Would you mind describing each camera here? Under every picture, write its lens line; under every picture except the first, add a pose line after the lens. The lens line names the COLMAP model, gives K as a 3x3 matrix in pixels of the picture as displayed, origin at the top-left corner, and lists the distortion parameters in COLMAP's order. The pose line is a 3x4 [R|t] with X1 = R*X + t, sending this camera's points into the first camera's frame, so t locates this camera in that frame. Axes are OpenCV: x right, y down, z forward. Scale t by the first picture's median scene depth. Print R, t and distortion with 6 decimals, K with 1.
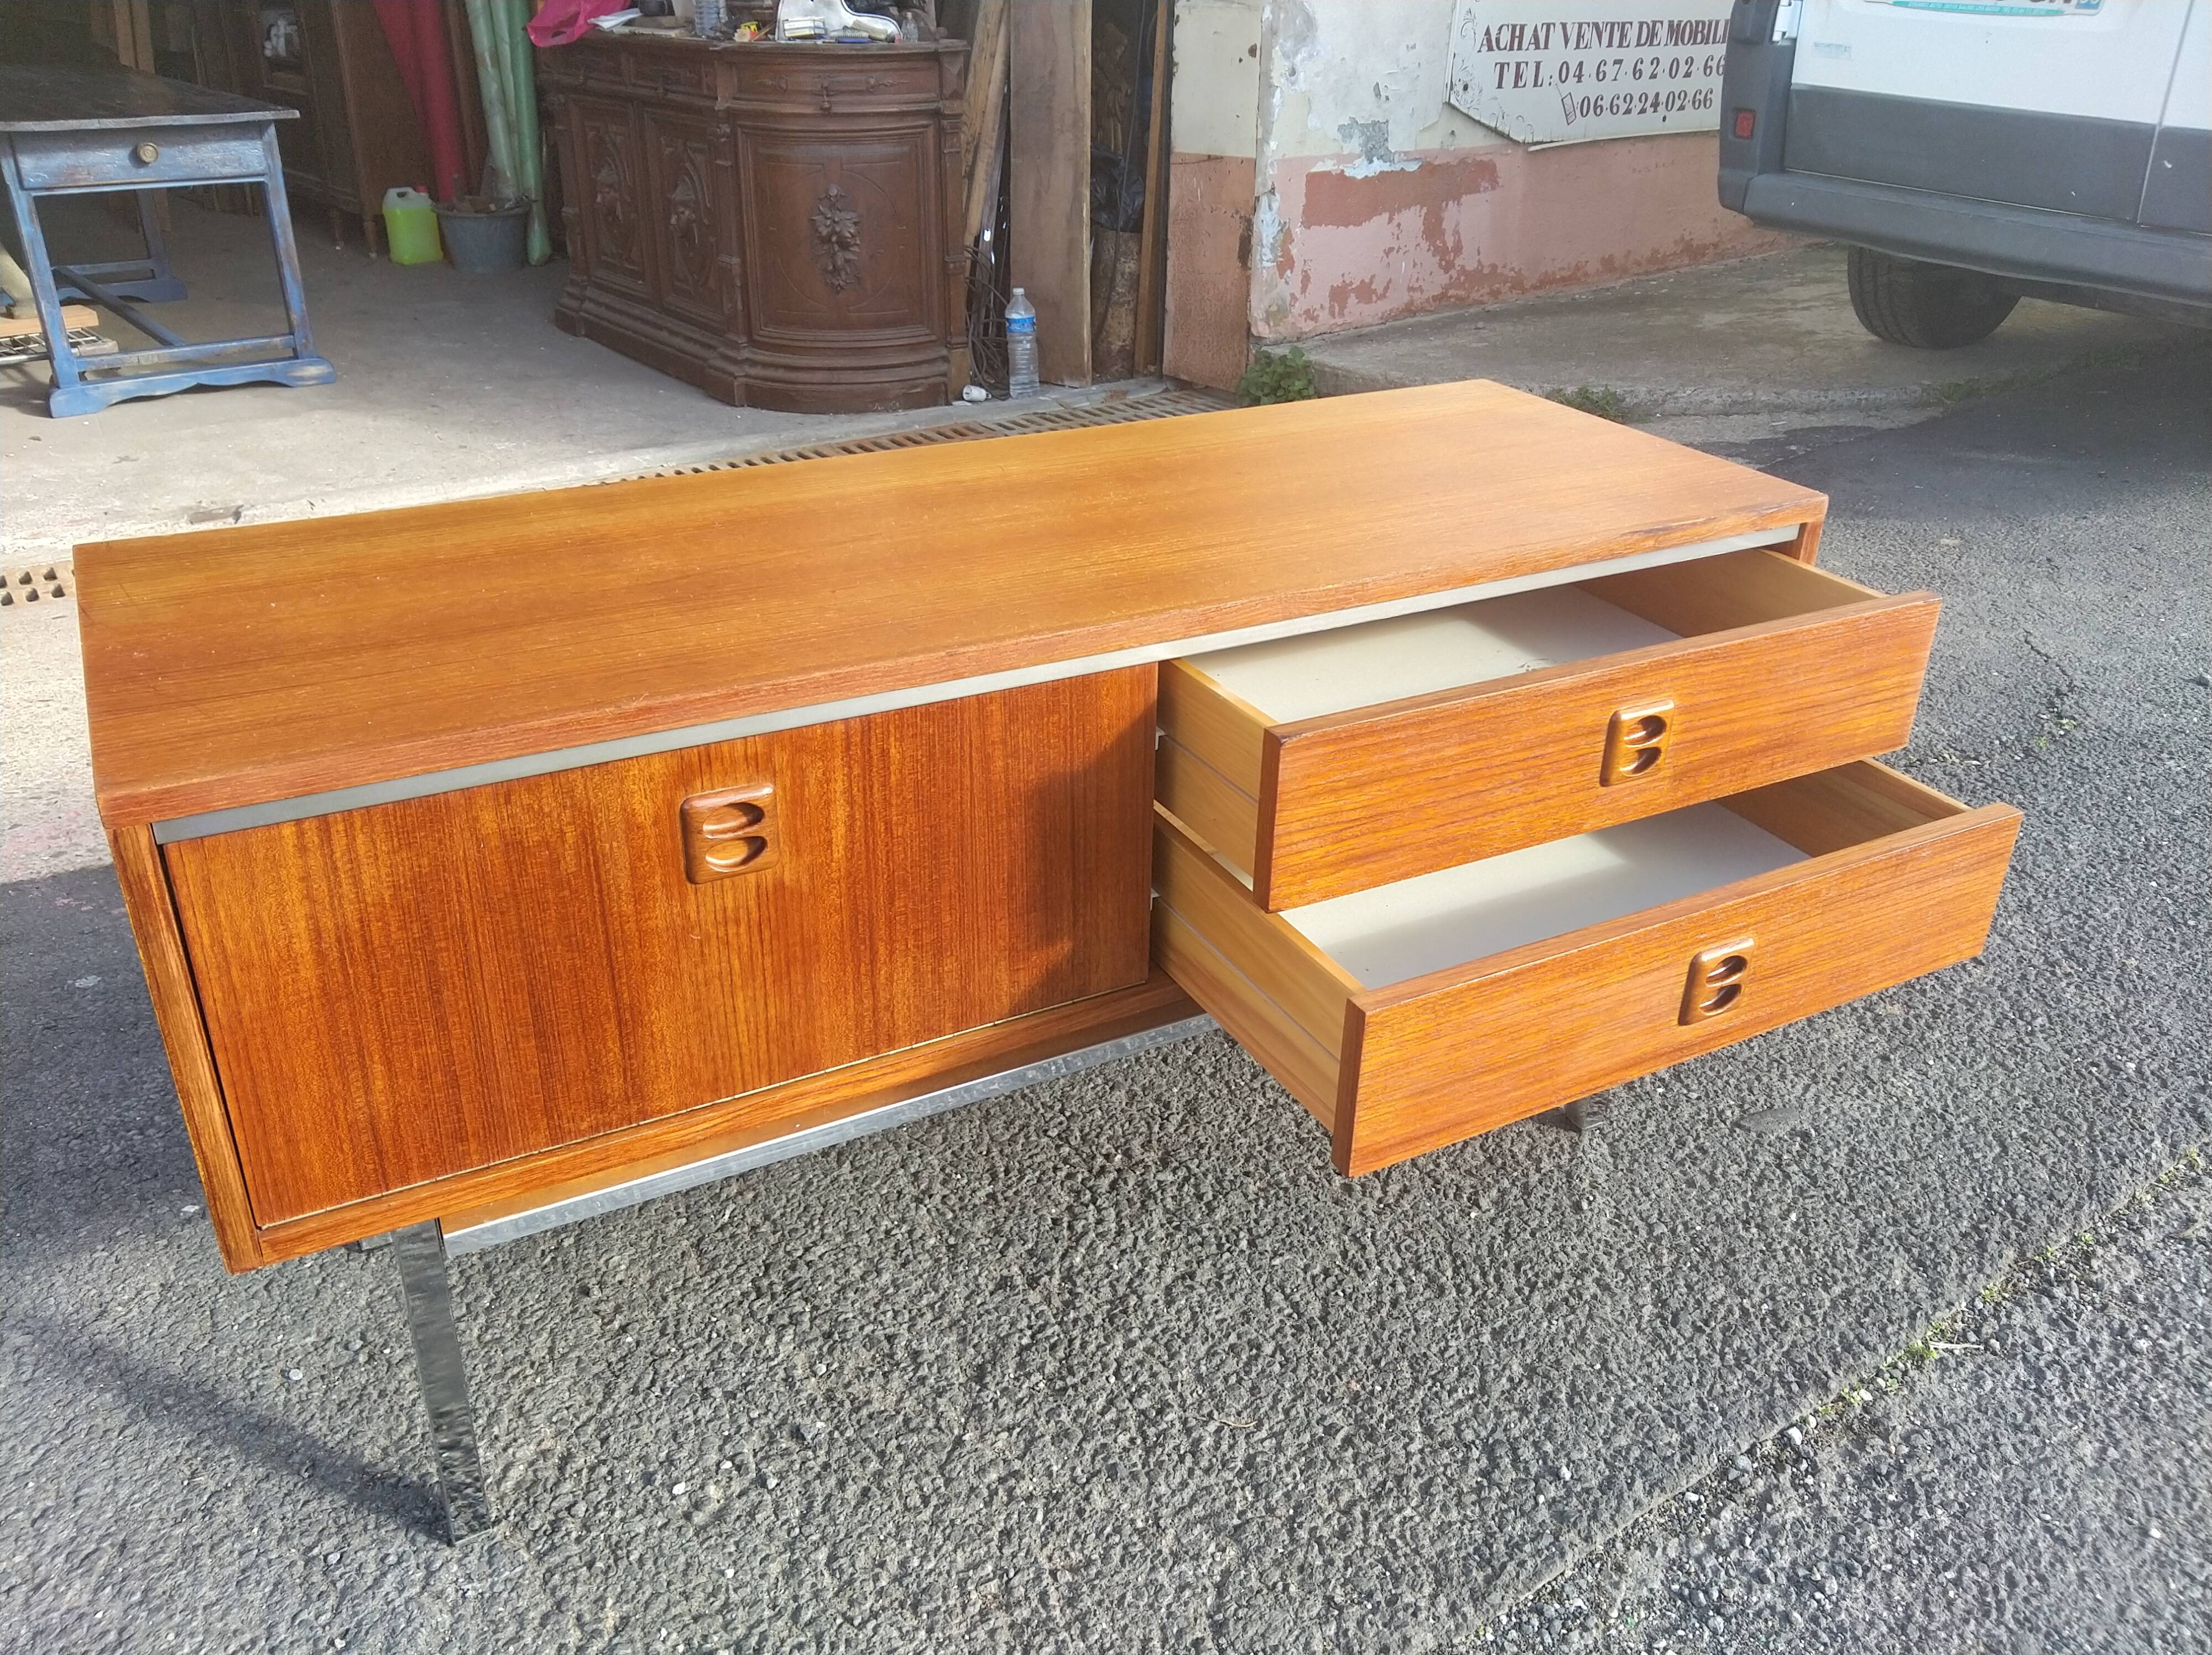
lens RADIAL K [[1779.2, 0, 1102.2], [0, 1779.2, 809.5], [0, 0, 1]] dist [-0.044151, 0.073227]
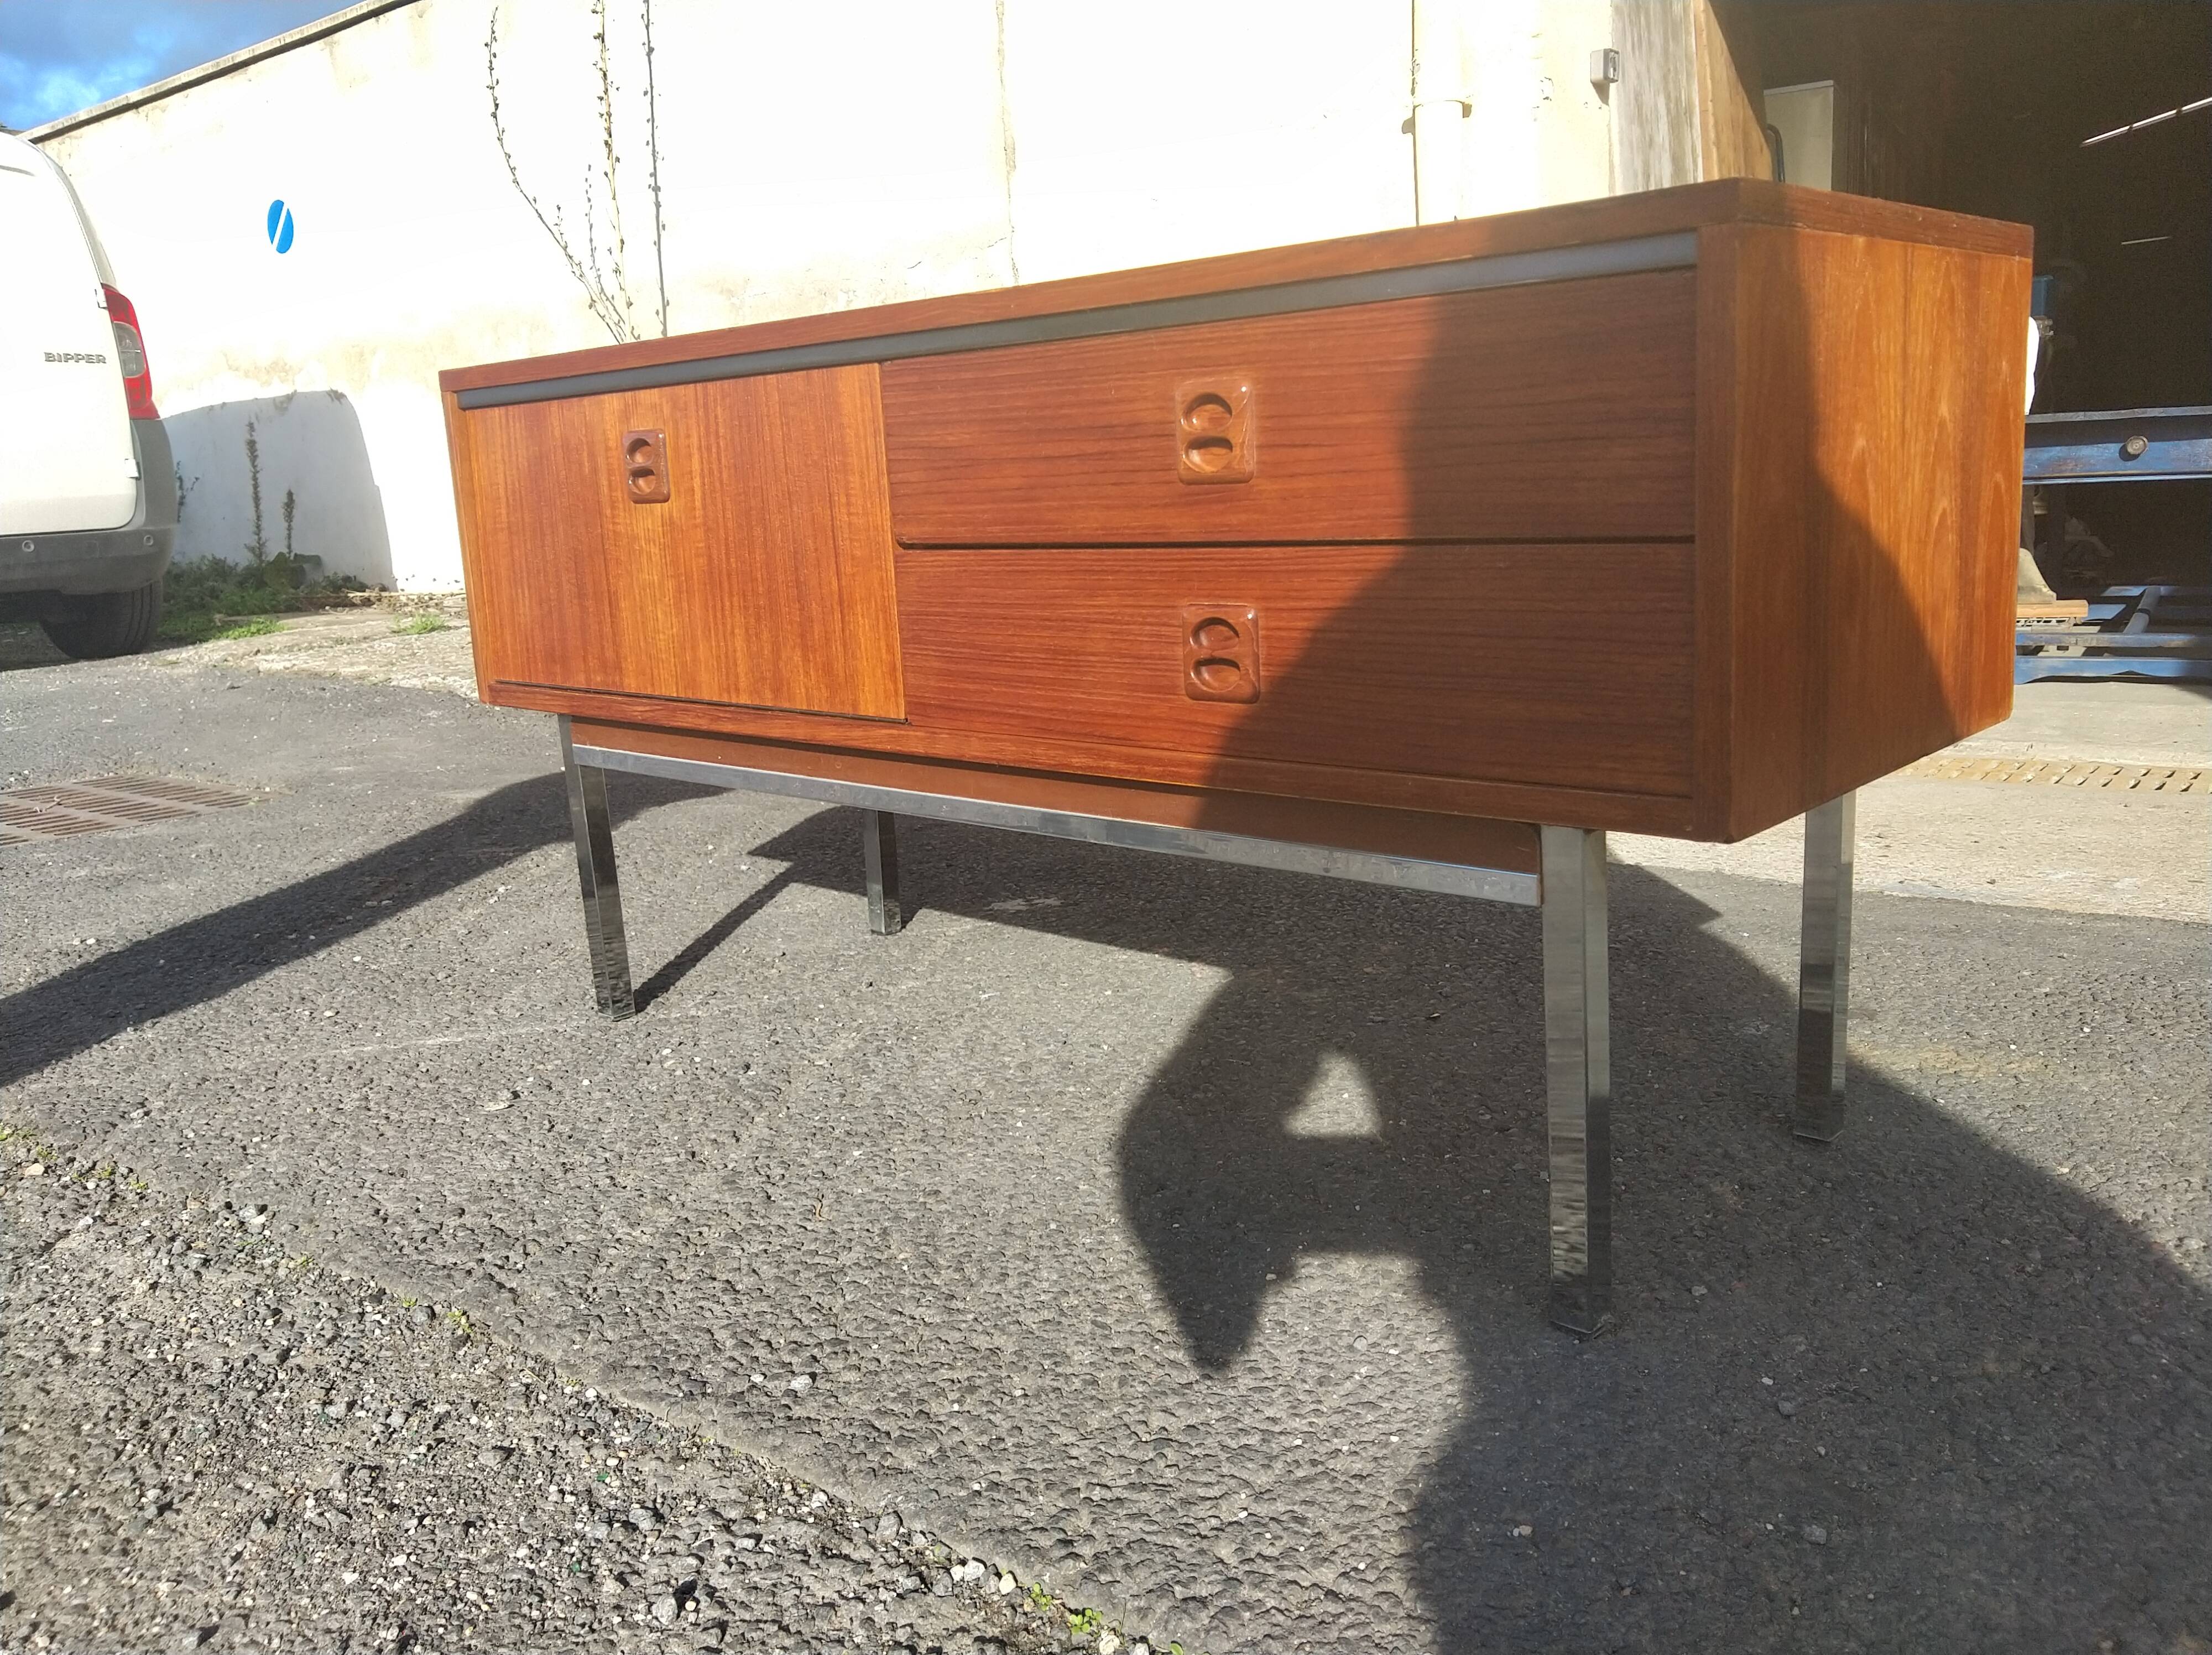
lens RADIAL K [[1763.0, 0, 1106.0], [0, 1763.0, 827.5], [0, 0, 1]] dist [-0.034385, 0.060376]
pose [[0.310910, 0.161780, -0.936569, 0.917302], [-0.375427, 0.926177, 0.035356, 0.069522], [0.873149, 0.340621, 0.348694, 0.716434]]
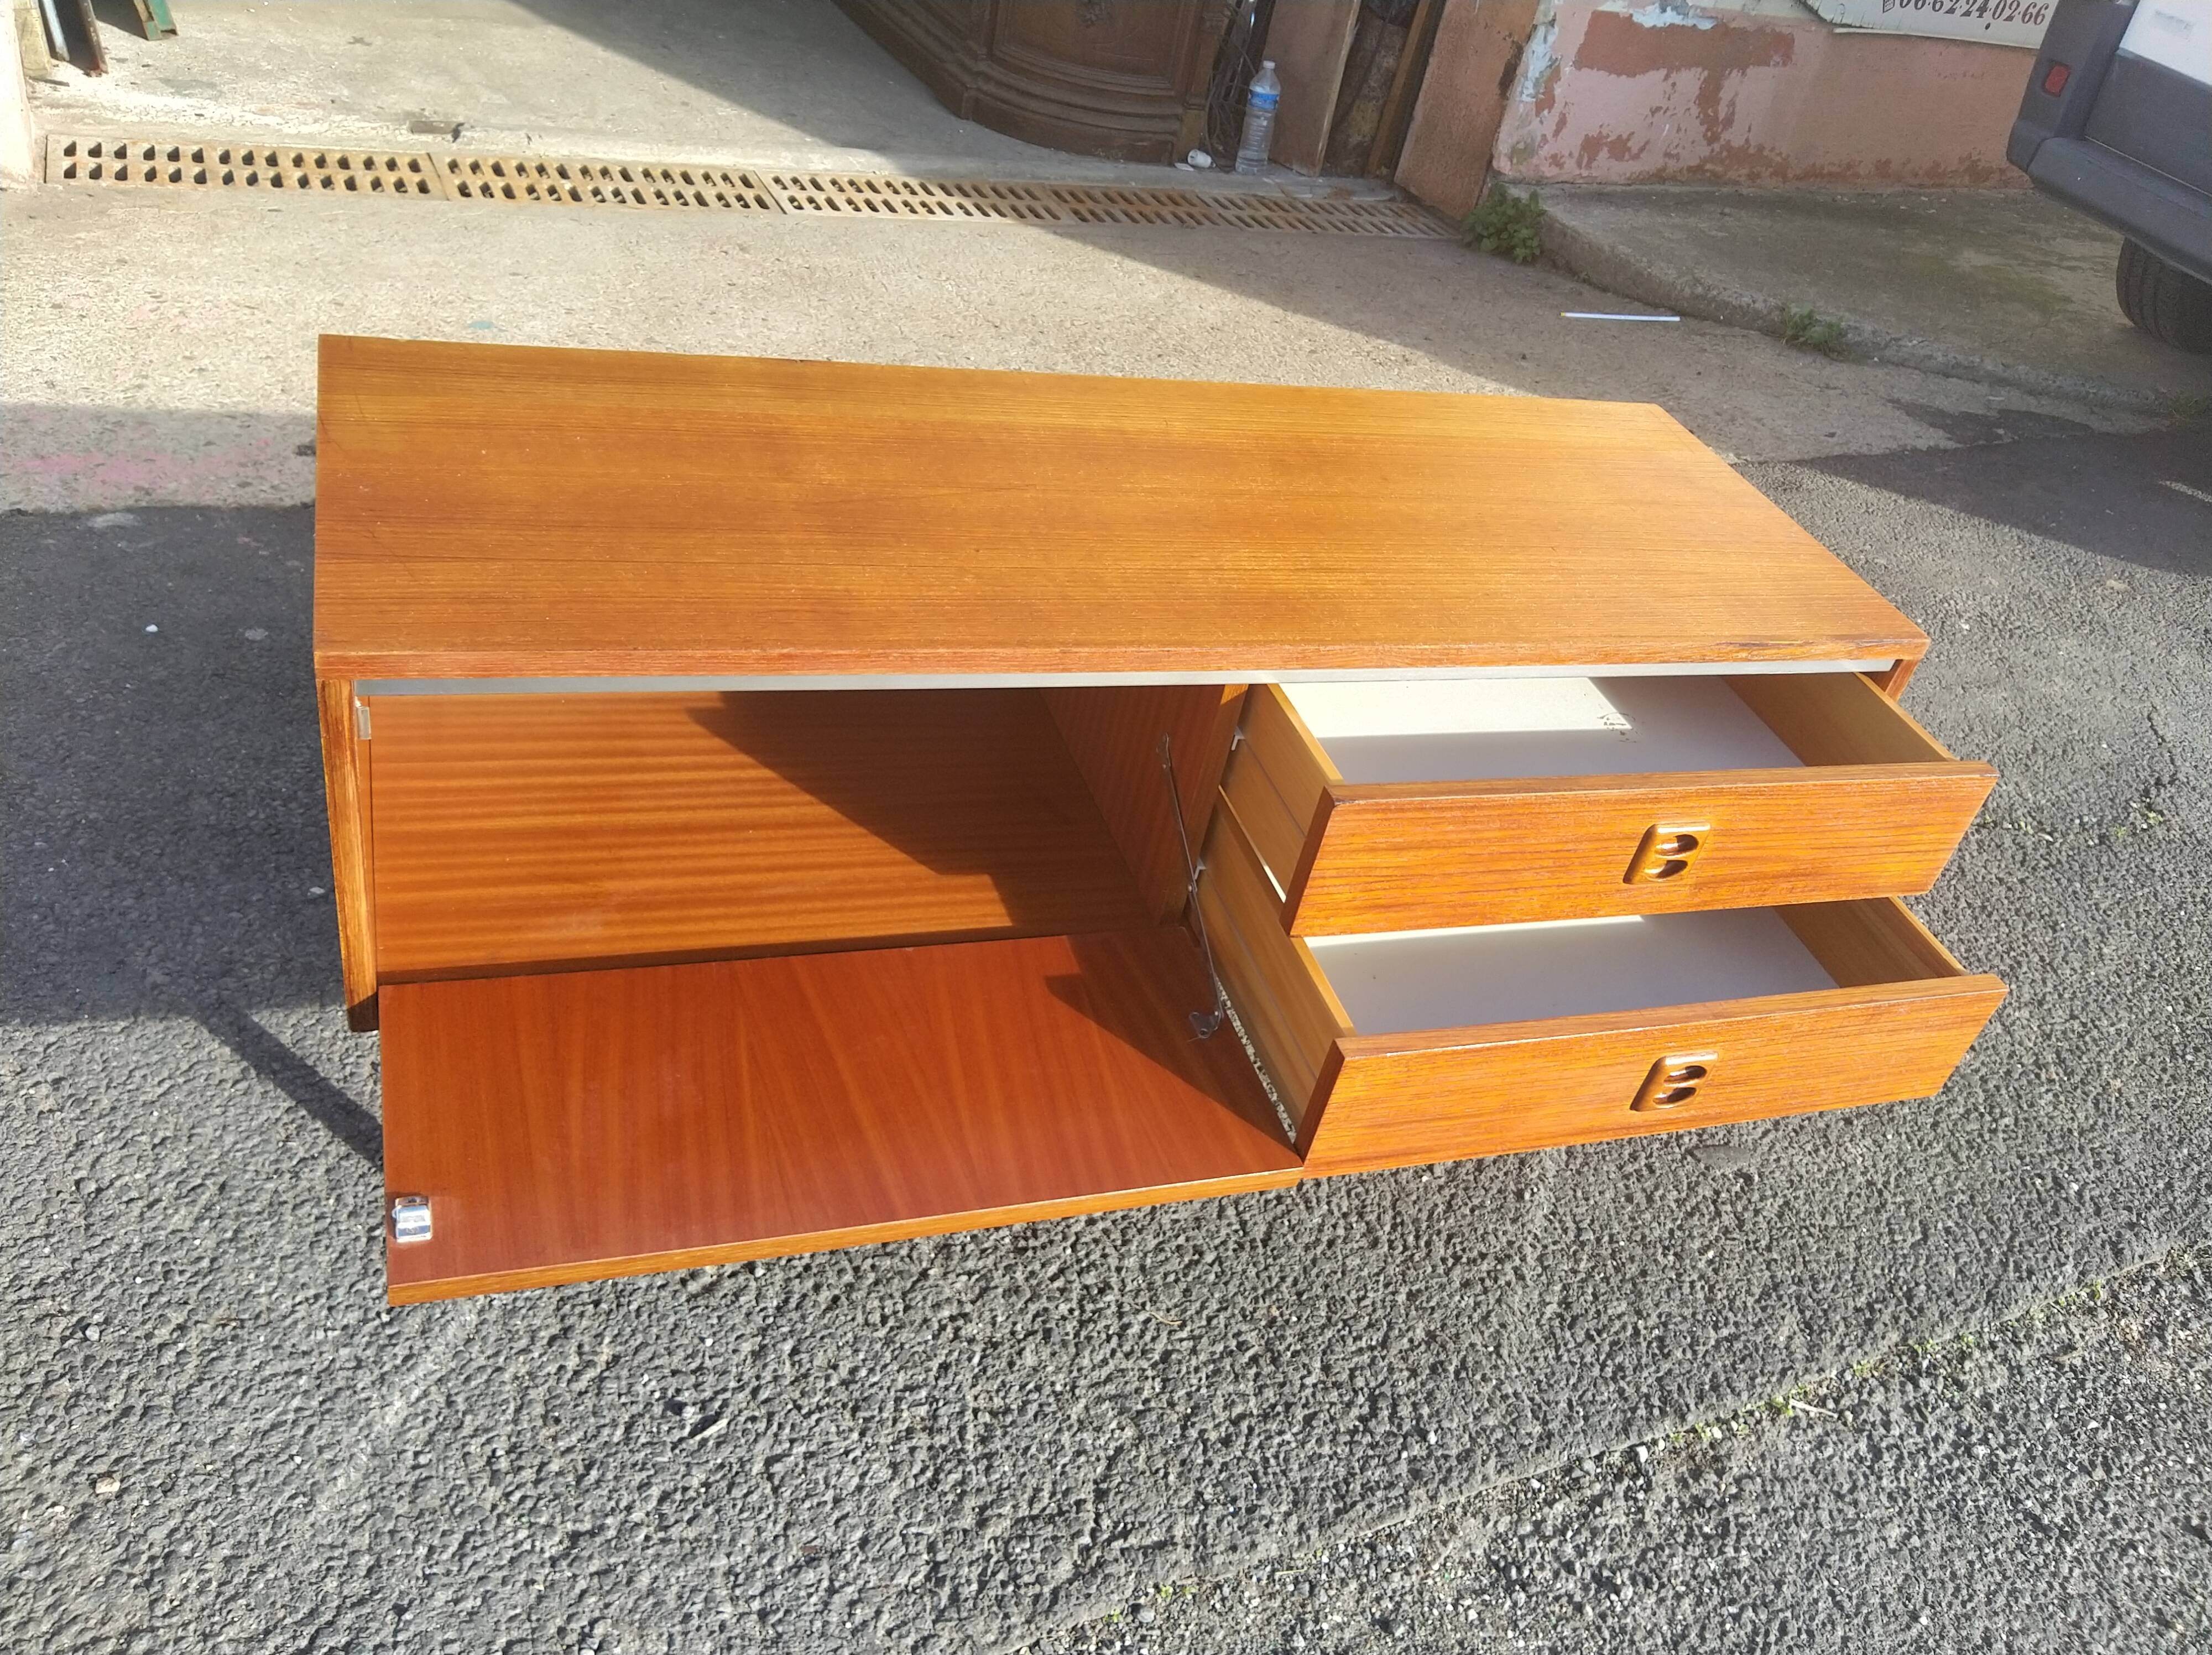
lens RADIAL K [[1794.5, 0, 1105.1], [0, 1794.5, 795.2], [0, 0, 1]] dist [-0.044286, 0.070191]
pose [[0.969300, 0.242882, -0.038293, 0.001385], [-0.234548, 0.960076, 0.152453, -0.138291], [0.073793, -0.138791, 0.987569, -0.088298]]
